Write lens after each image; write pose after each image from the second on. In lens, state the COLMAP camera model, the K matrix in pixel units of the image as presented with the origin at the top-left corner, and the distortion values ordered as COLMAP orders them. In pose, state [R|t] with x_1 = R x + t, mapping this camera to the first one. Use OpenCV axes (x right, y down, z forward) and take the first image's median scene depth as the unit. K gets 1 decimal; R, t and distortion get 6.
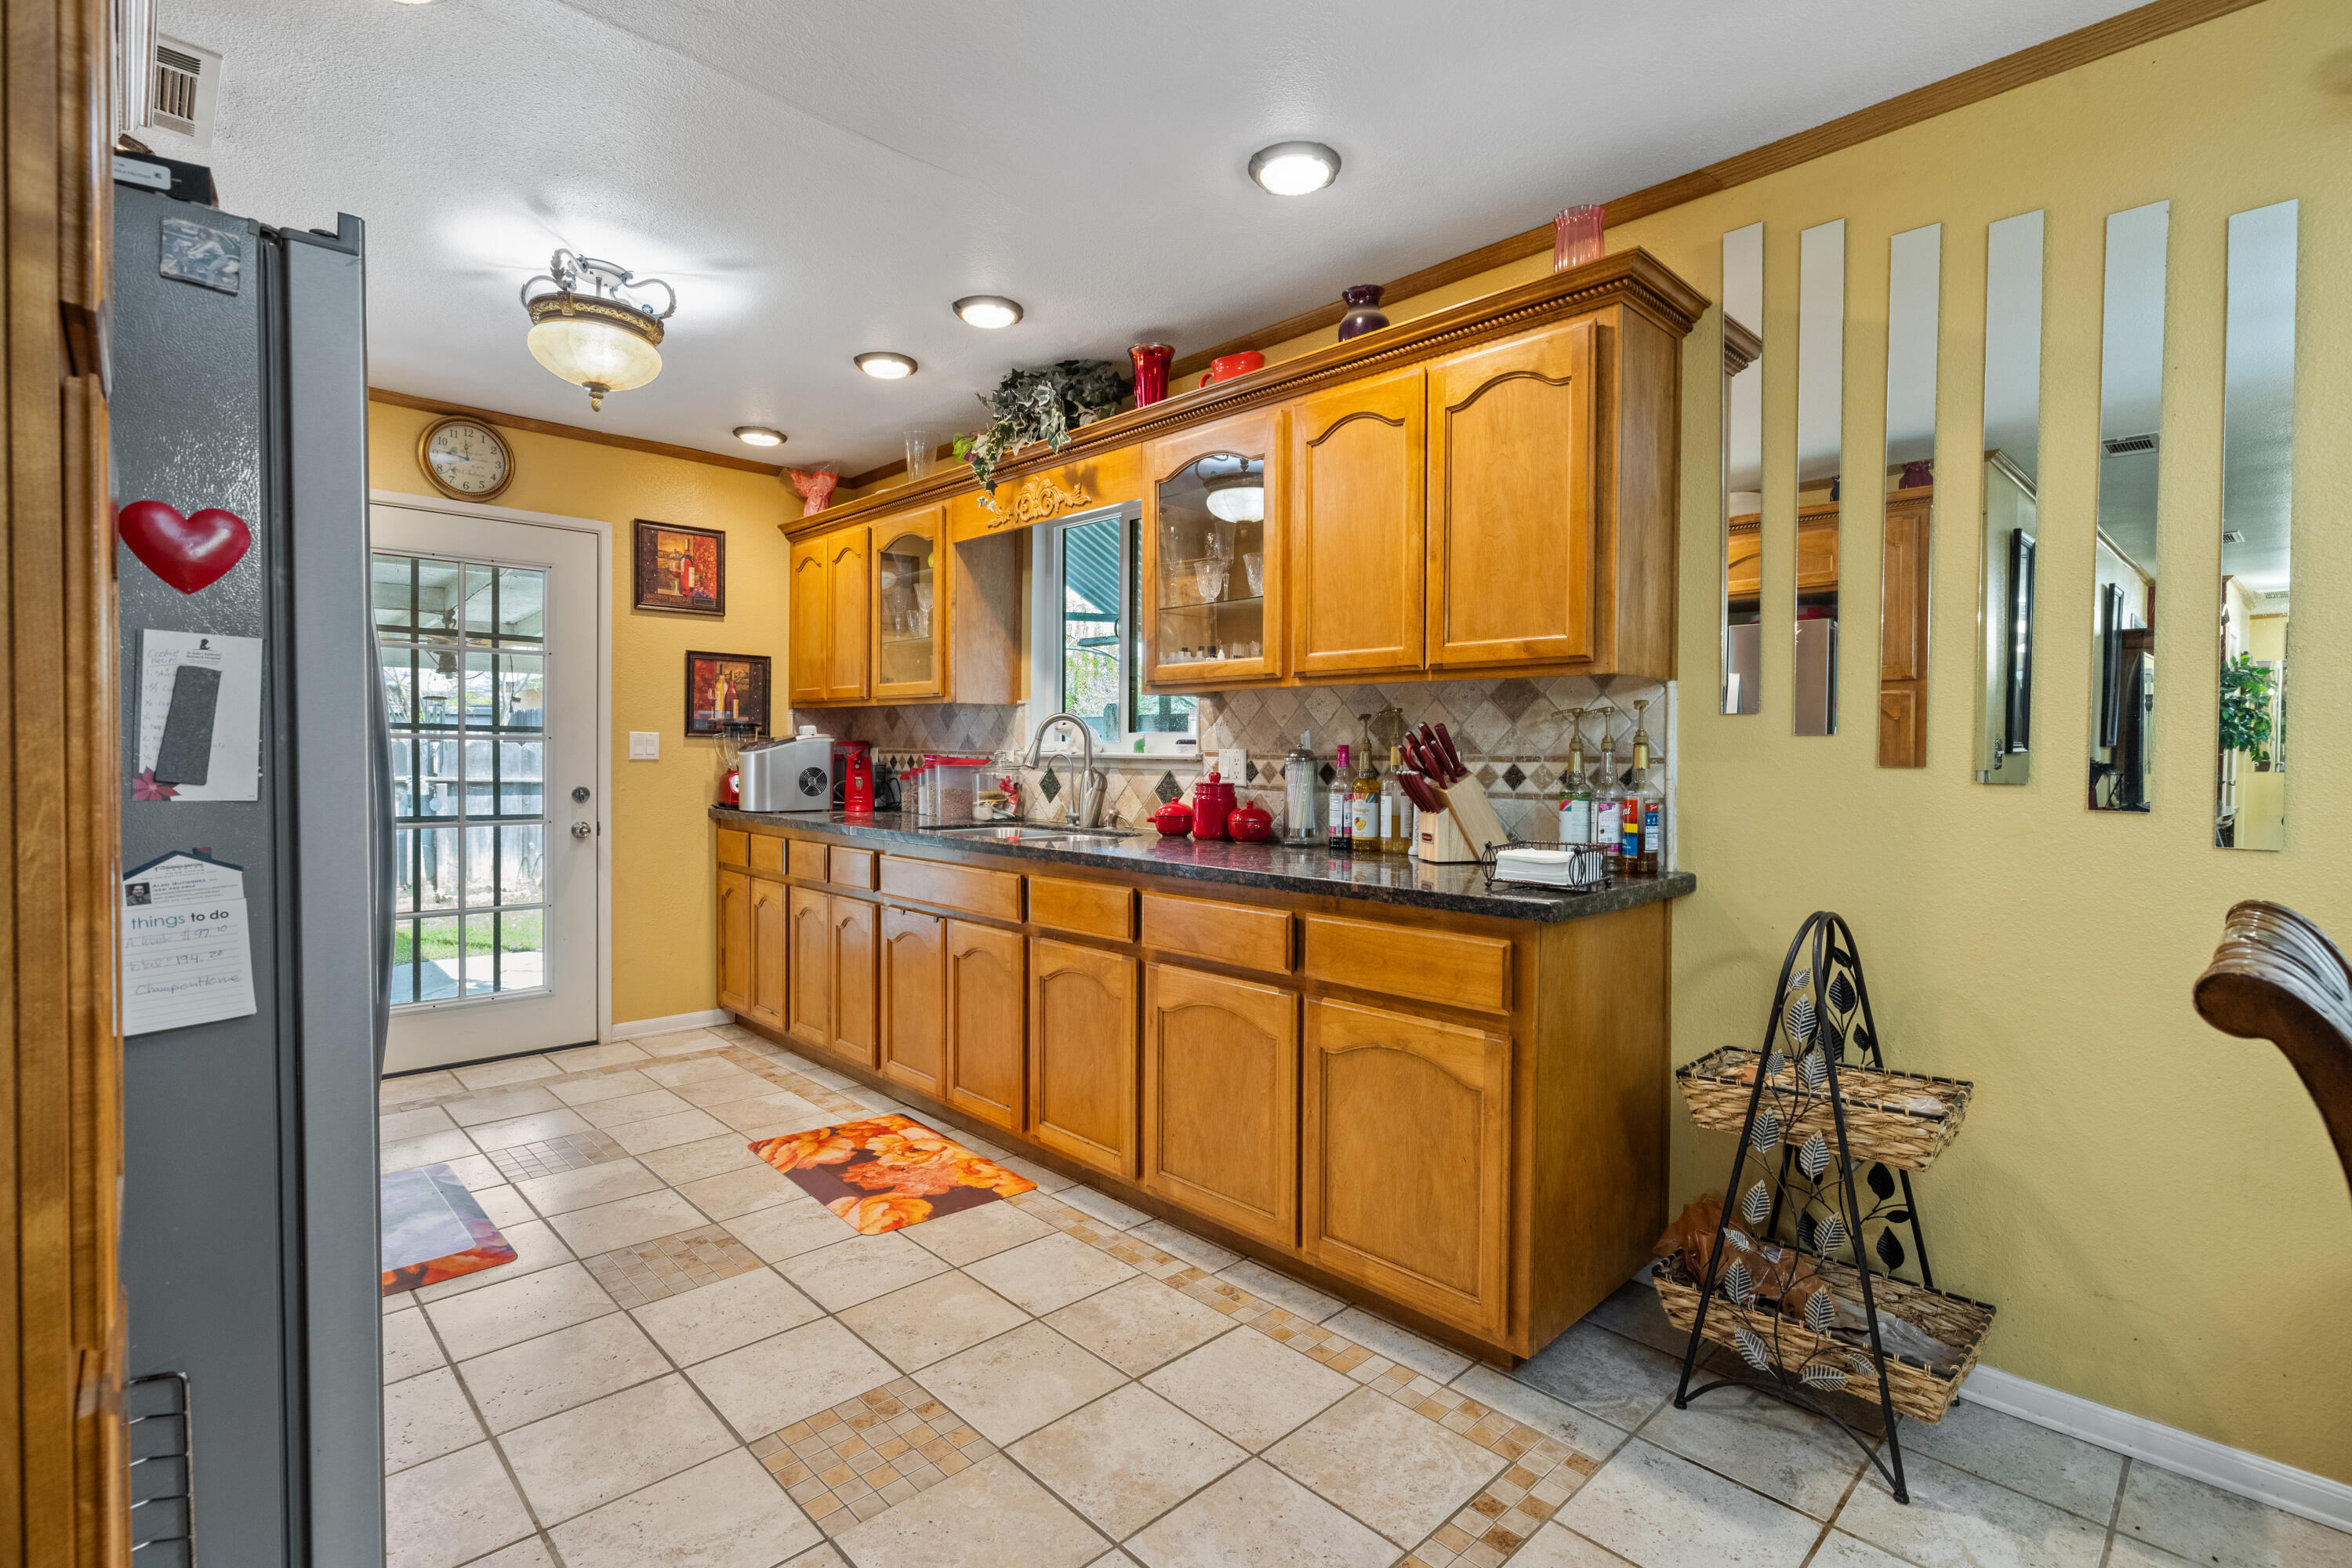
lens RADIAL K [[1085.0, 0, 1176.3], [0, 1085.0, 769.4], [0, 0, 1]] dist [-0.009163, 0.000812]
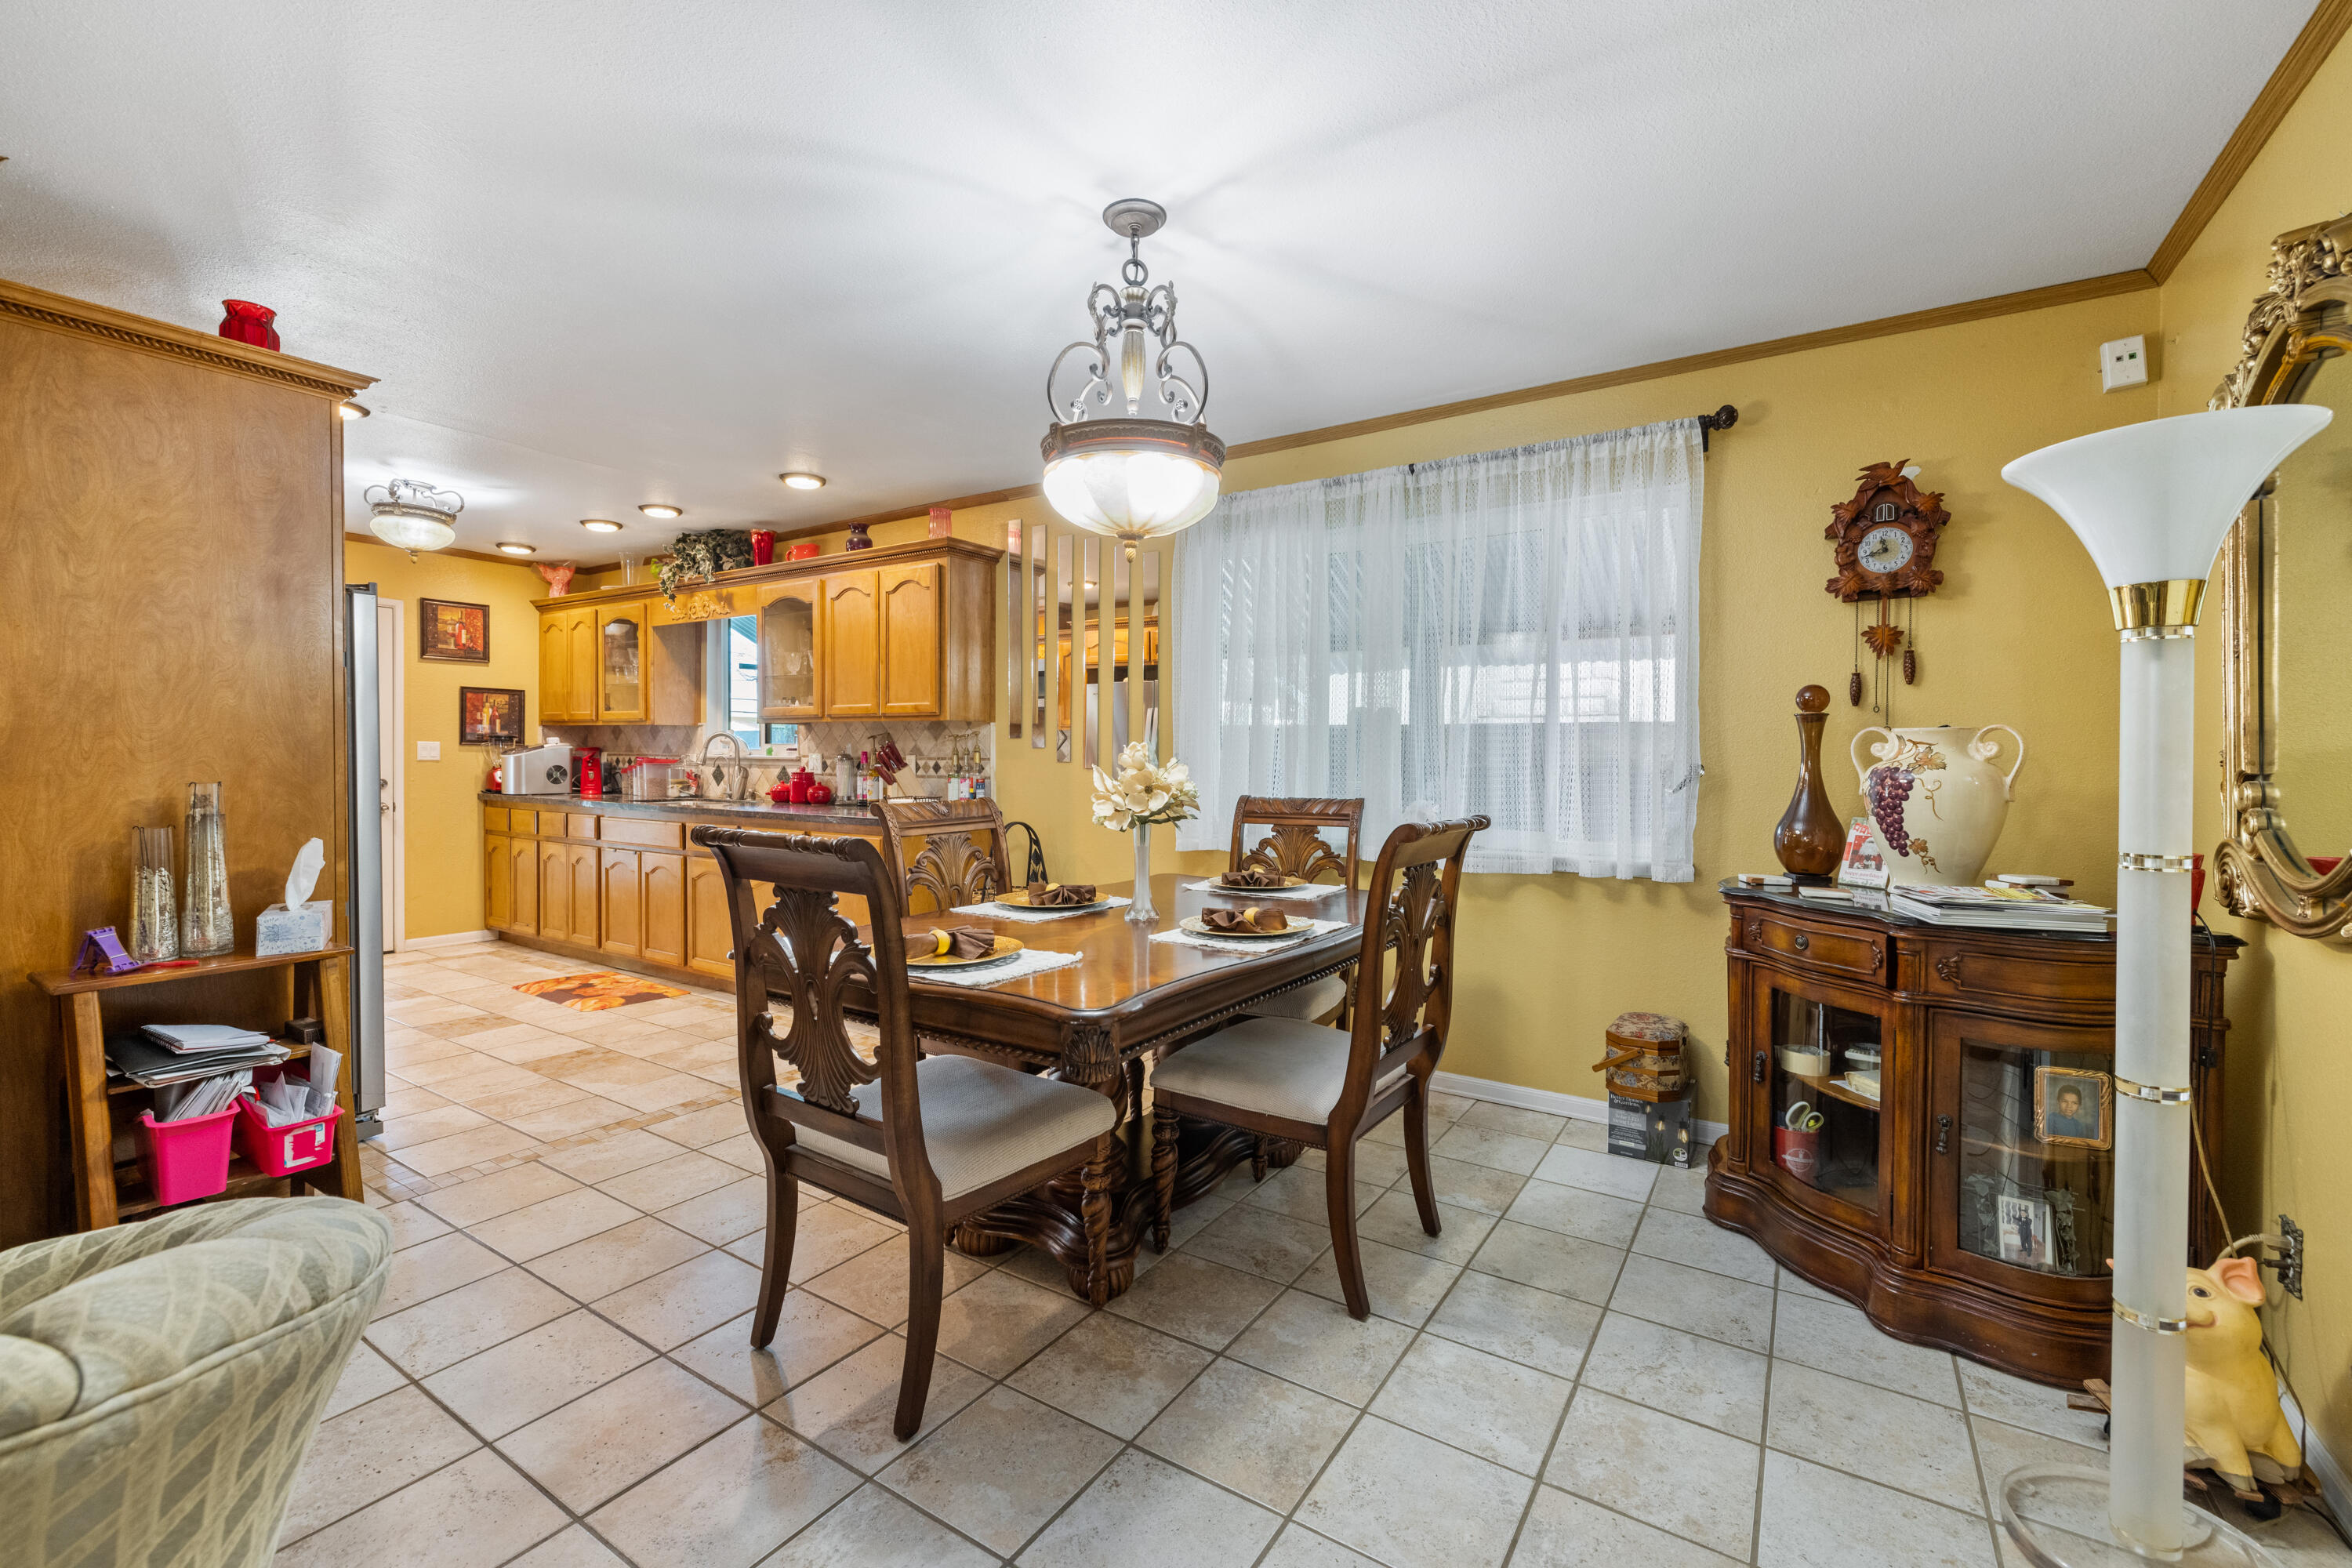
lens RADIAL K [[983.2, 0, 1176.8], [0, 983.2, 769.4], [0, 0, 1]] dist [0.001527, -0.000794]
pose [[0.974014, -0.005124, 0.226428, 0.232760], [0.004864, 0.999987, 0.001707, 0.006969], [-0.226434, -0.000561, 0.974026, -0.631279]]
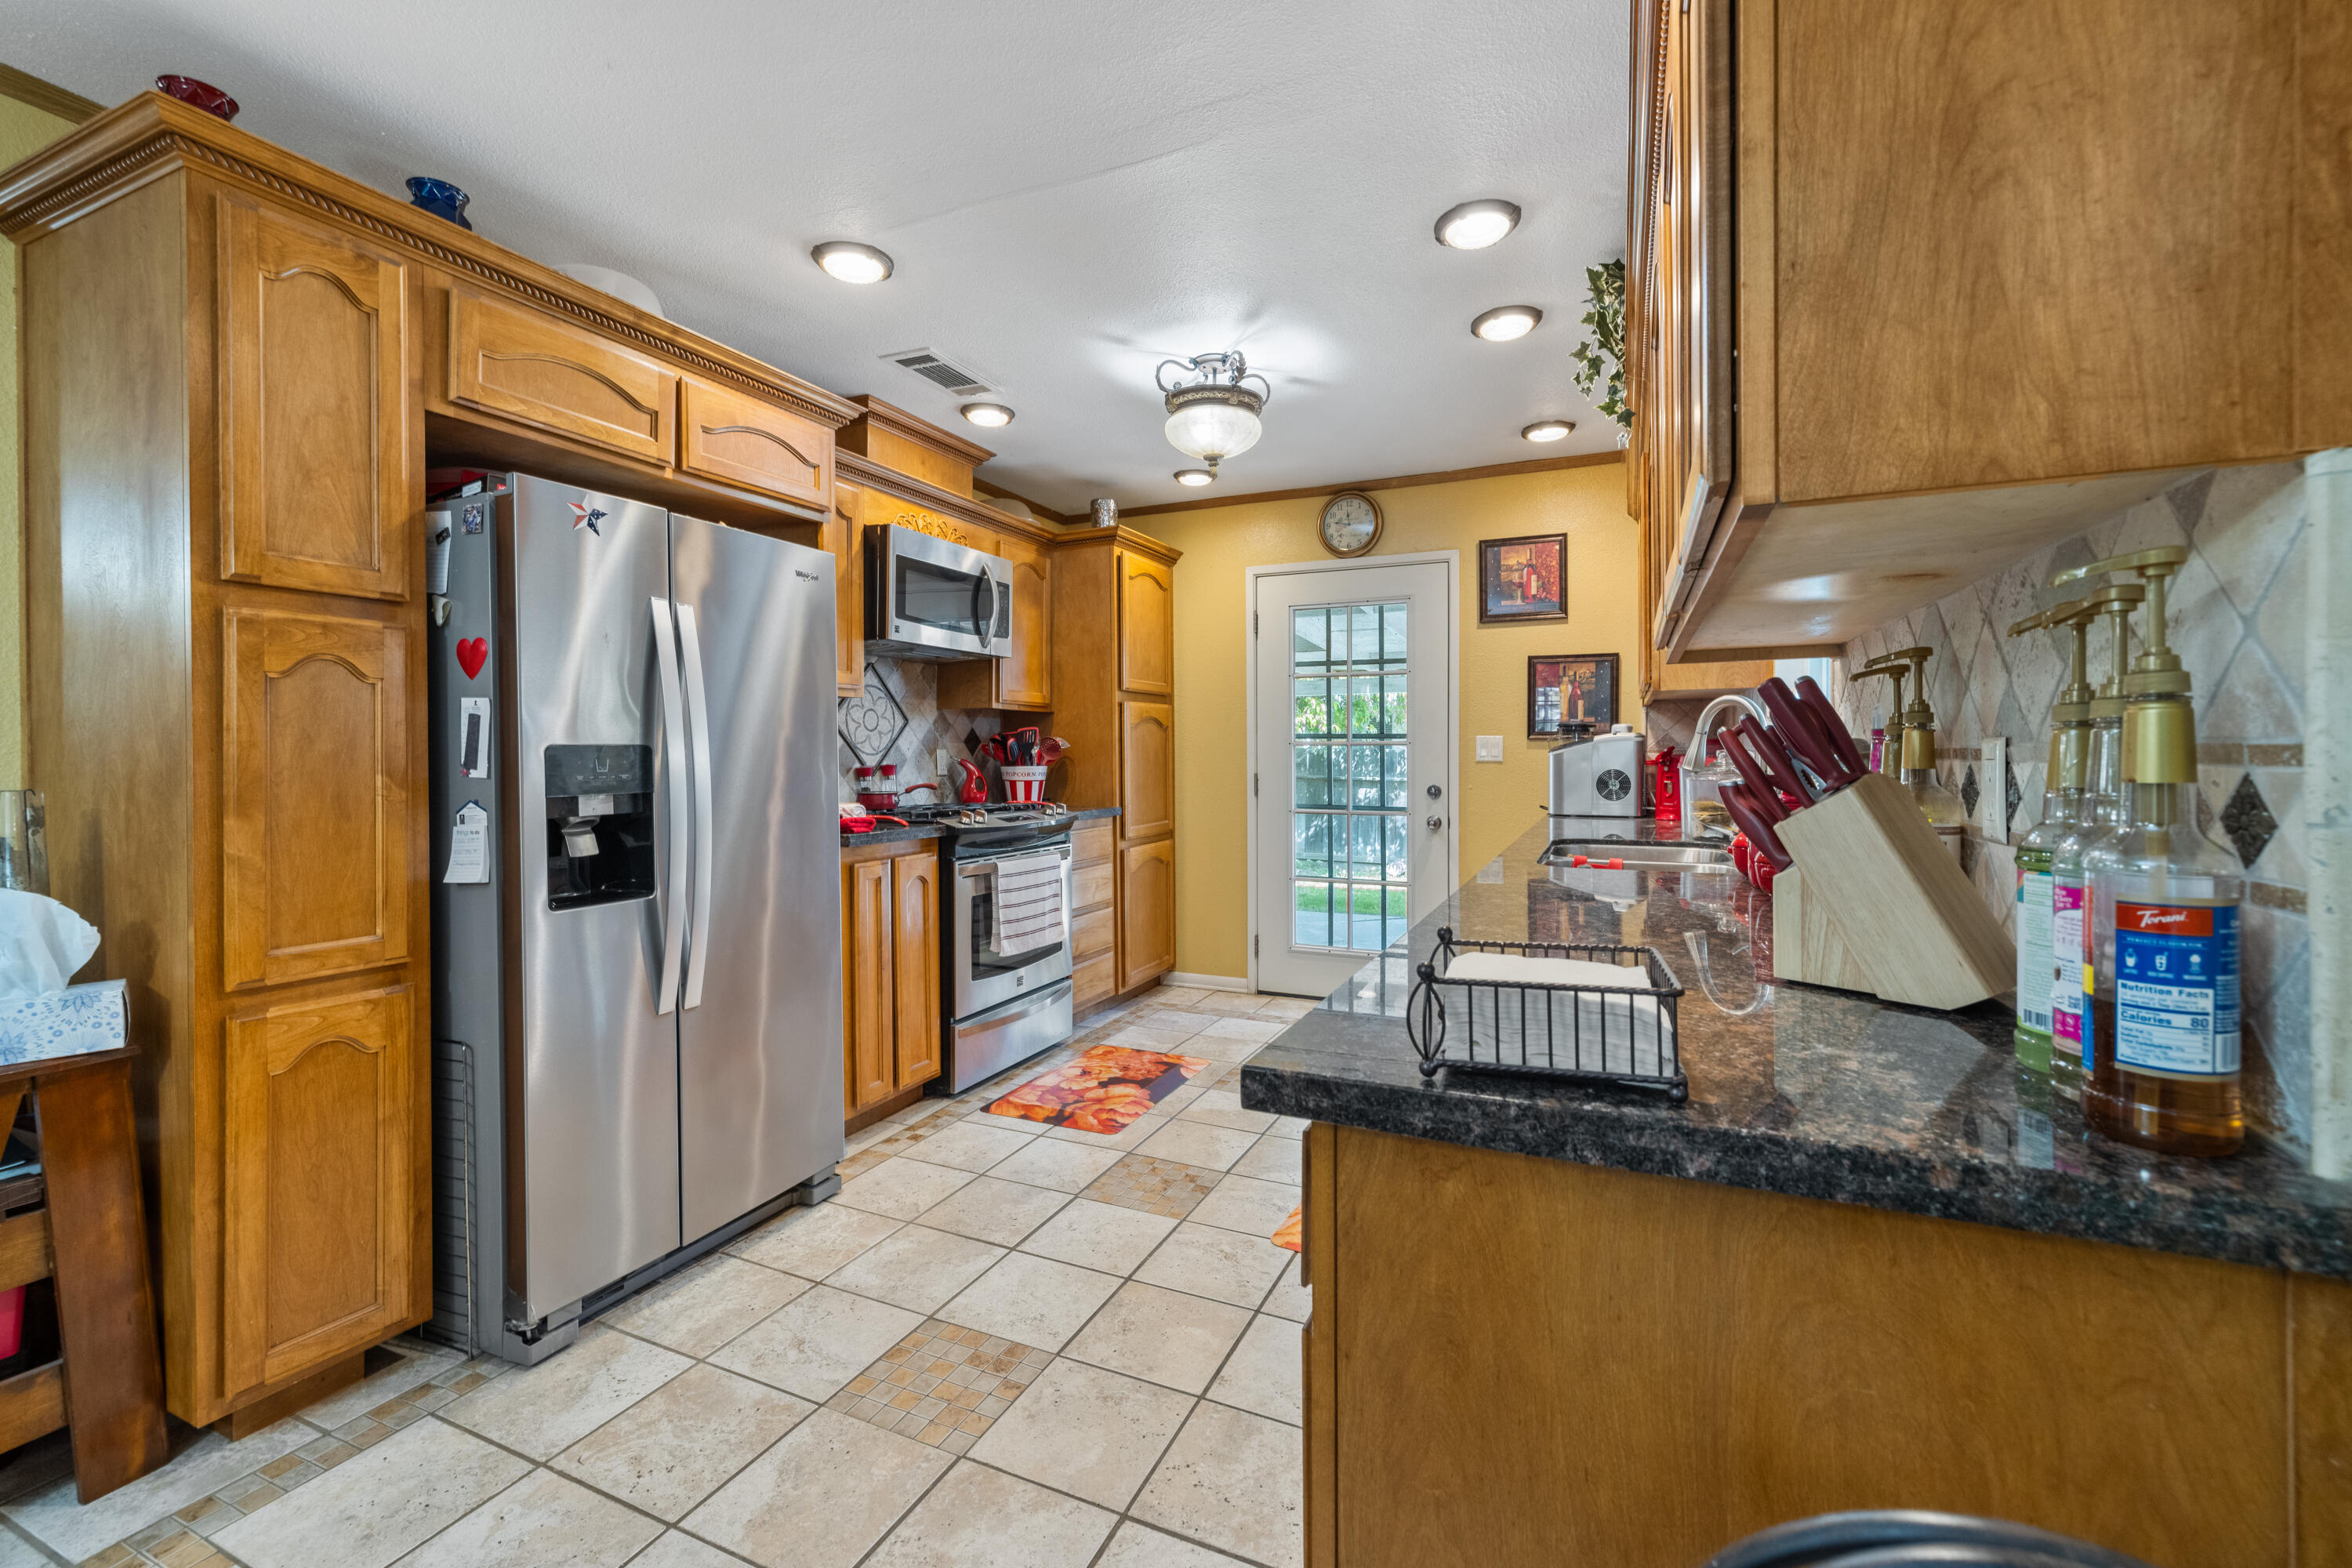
lens RADIAL K [[983.2, 0, 1172.4], [0, 983.2, 758.7], [0, 0, 1]] dist [0.001527, -0.000794]
pose [[0.367511, -0.002835, -0.930015, 0.358146], [-0.010236, 0.999922, -0.007092, -0.001622], [0.929963, 0.012126, 0.367454, 0.404189]]
